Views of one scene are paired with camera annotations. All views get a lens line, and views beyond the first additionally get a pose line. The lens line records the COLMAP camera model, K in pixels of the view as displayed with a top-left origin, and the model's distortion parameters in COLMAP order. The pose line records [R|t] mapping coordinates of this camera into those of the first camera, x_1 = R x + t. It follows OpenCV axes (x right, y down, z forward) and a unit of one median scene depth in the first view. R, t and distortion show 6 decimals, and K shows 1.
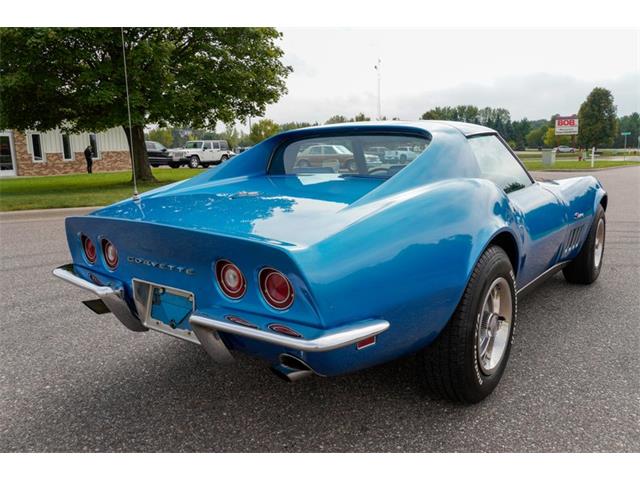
lens RADIAL K [[539.3, 0, 320.0], [0, 539.3, 240.0], [0, 0, 1]] dist [-0.107598, 0.156107]
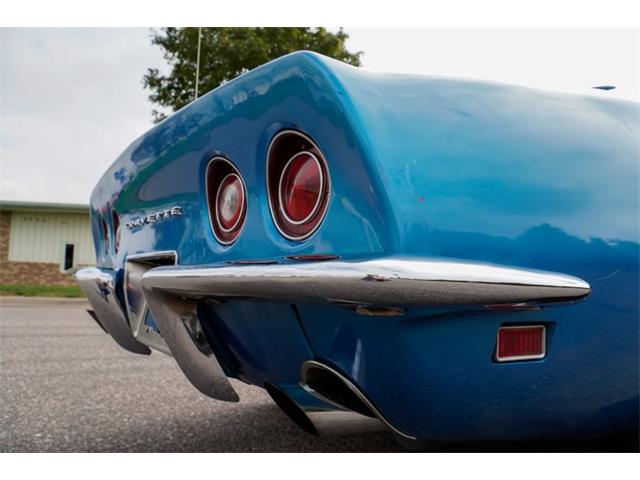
lens RADIAL K [[478.2, 0, 320.0], [0, 478.2, 240.0], [0, 0, 1]] dist [-0.130021, 0.093057]
pose [[0.958674, 0.009769, -0.284339, 0.043799], [-0.086367, 0.962241, -0.258135, 0.209423], [0.271080, 0.272025, 0.923319, 0.610695]]
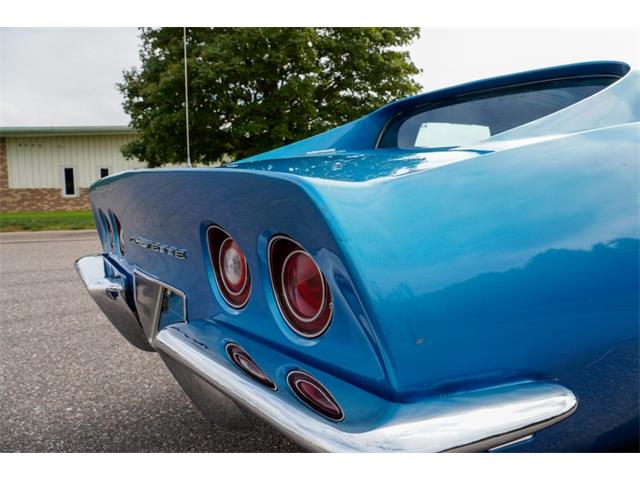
lens RADIAL K [[478.2, 0, 320.0], [0, 478.2, 240.0], [0, 0, 1]] dist [-0.130021, 0.093057]
pose [[0.958035, 0.029925, -0.285084, 0.042726], [-0.050754, 0.996531, -0.065957, 0.070174], [0.282121, 0.077658, 0.956230, 0.579950]]
